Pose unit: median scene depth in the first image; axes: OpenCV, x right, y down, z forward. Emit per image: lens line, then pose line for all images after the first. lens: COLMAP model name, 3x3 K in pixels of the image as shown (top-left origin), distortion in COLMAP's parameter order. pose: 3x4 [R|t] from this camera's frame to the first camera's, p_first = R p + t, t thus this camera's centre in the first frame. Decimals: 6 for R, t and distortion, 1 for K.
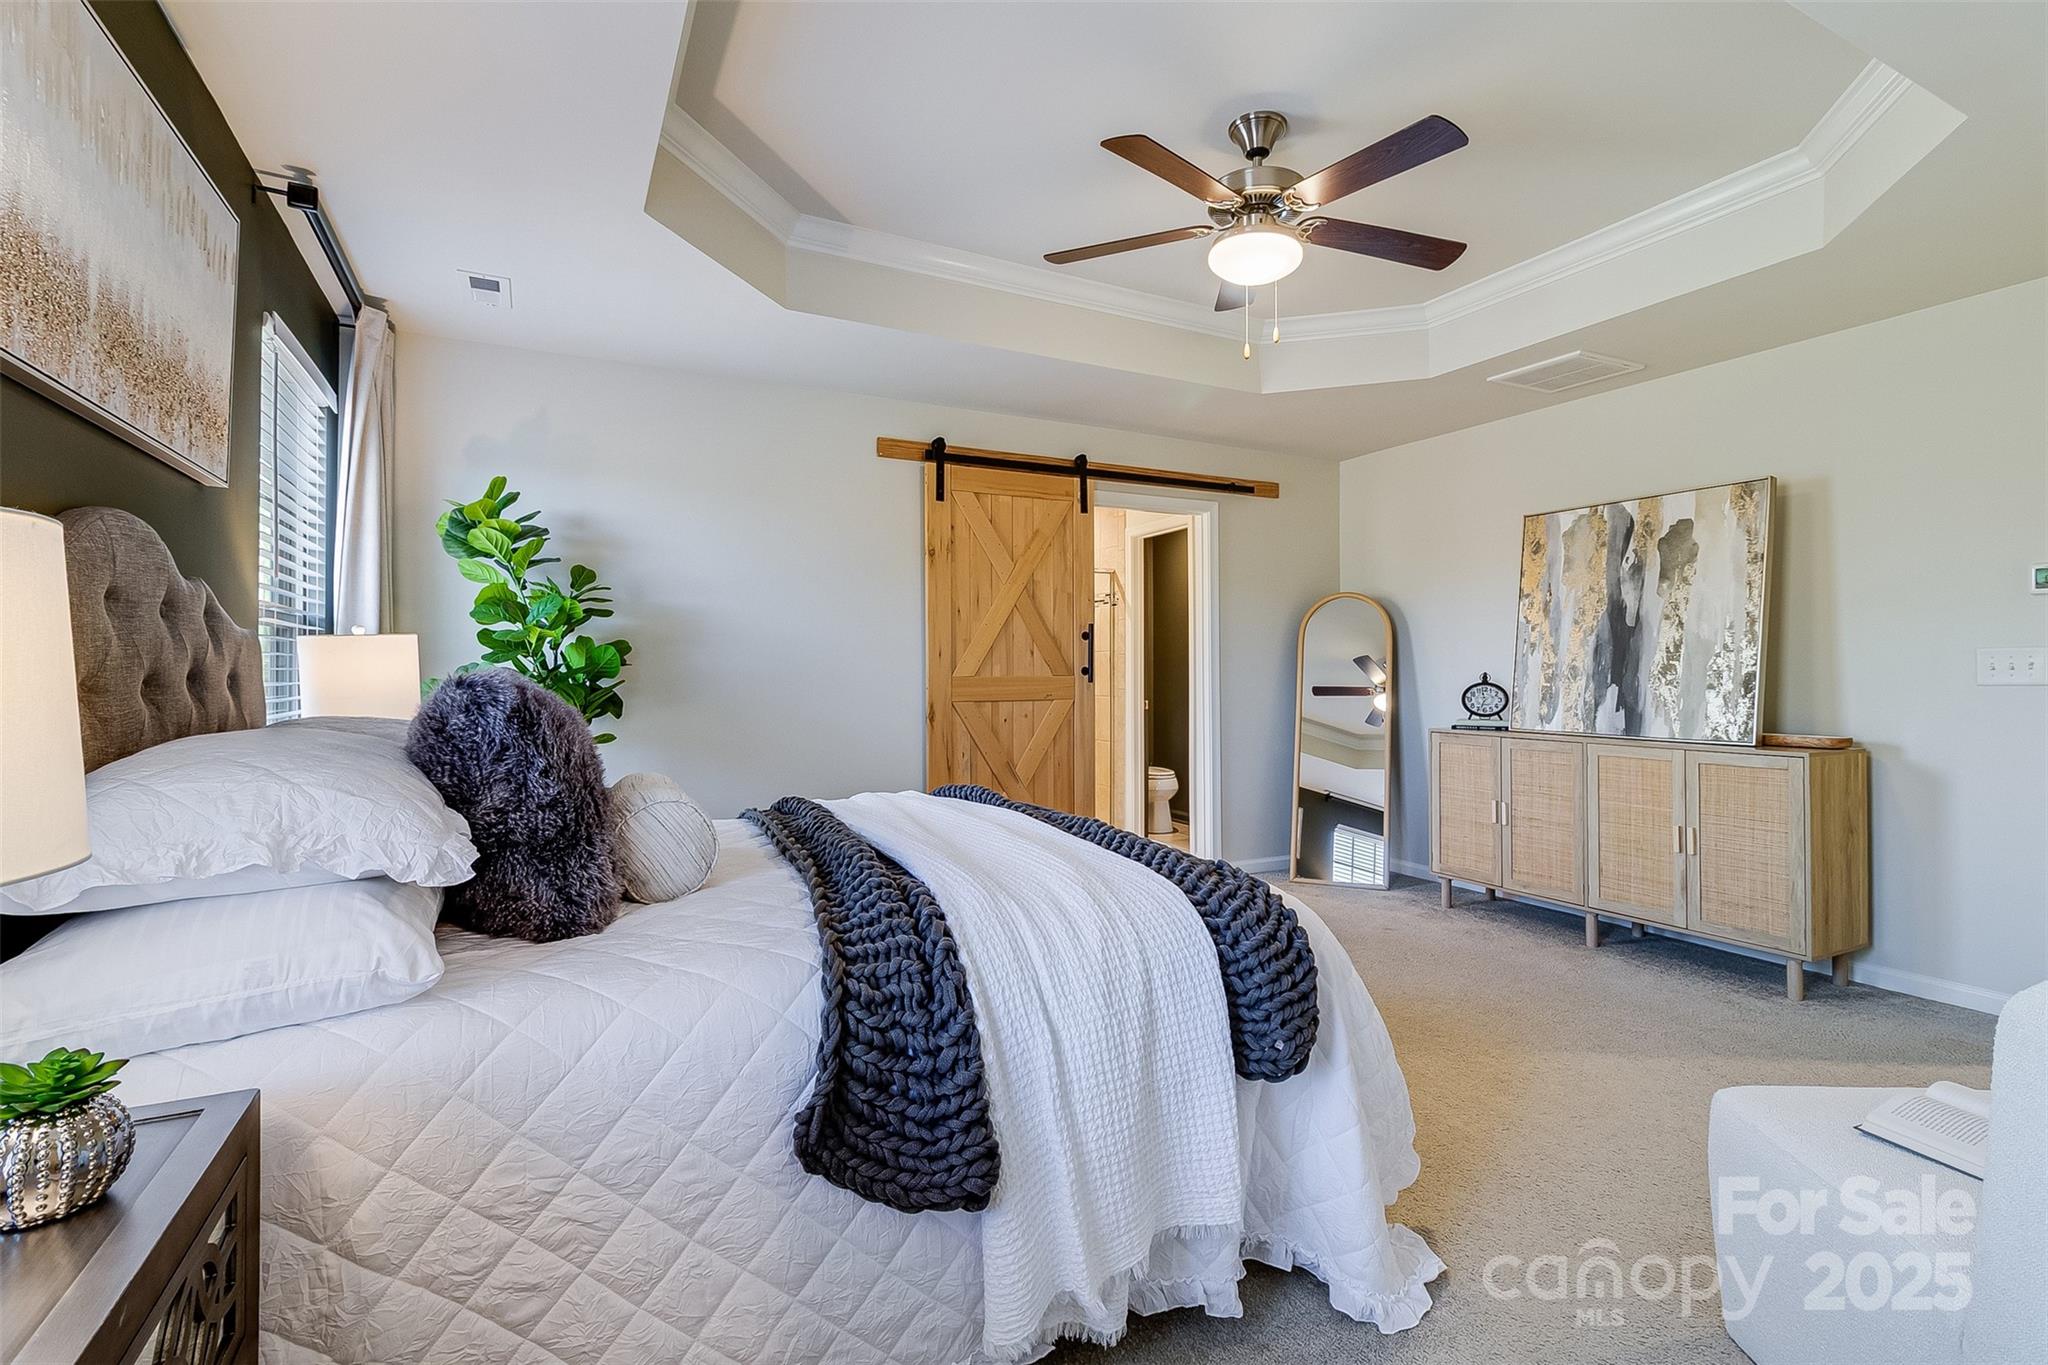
lens RADIAL K [[950.3, 0, 1051.0], [0, 950.3, 659.9], [0, 0, 1]] dist [0.002000, 0.000588]
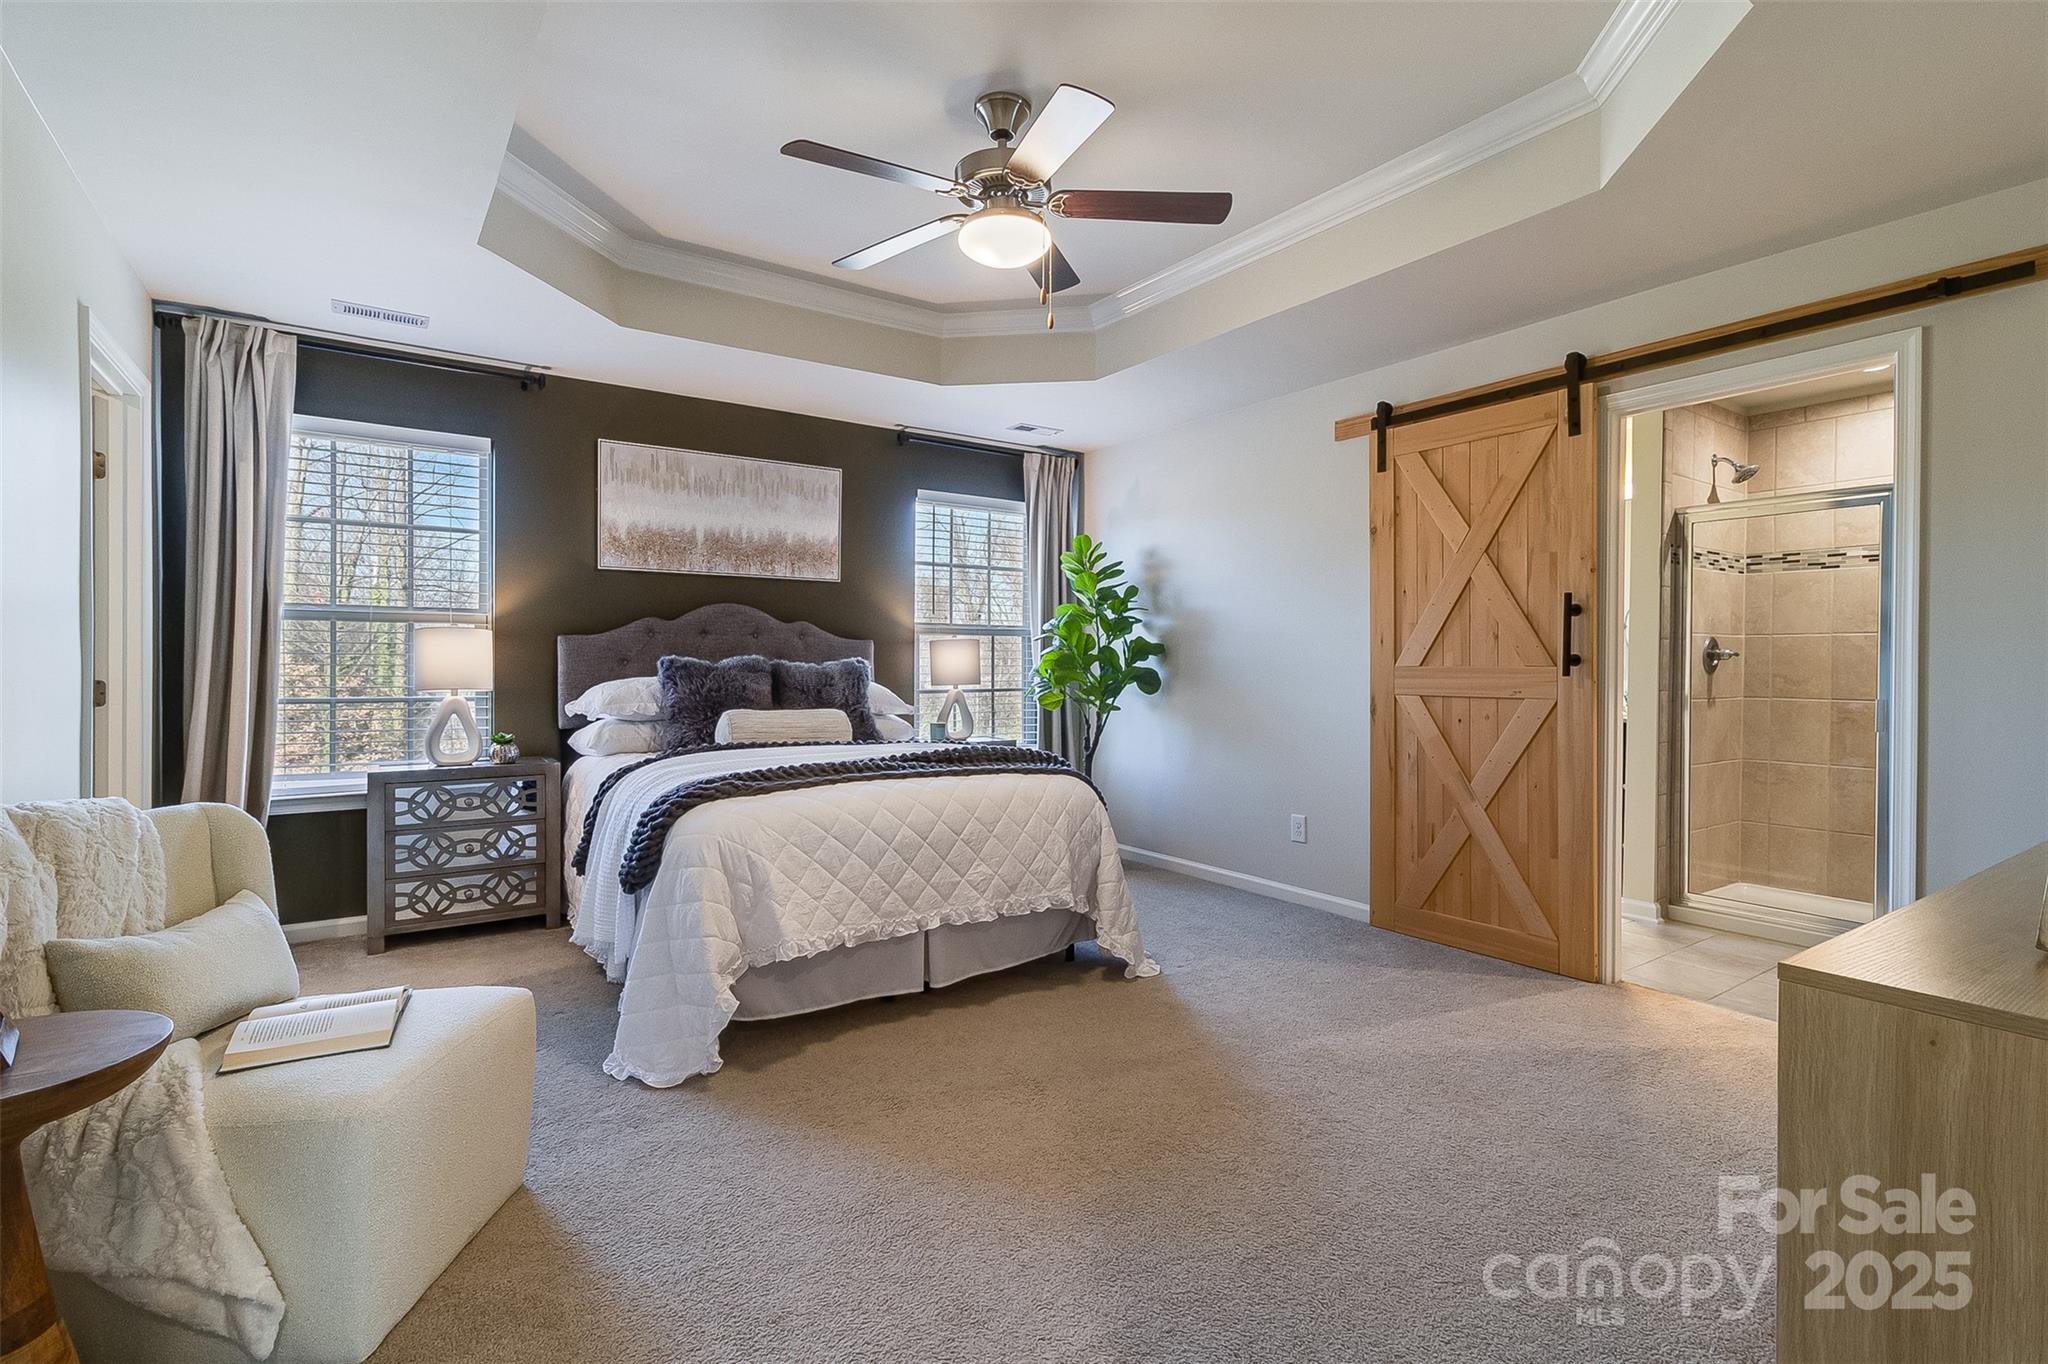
lens RADIAL K [[962.7, 0, 1026.1], [0, 962.7, 672.2], [0, 0, 1]] dist [-0.000091, -0.000044]
pose [[0.109574, 0.011102, -0.993917, 0.747255], [0.006293, 0.999910, 0.011863, 0.009879], [0.993959, -0.007555, 0.109495, 0.553636]]
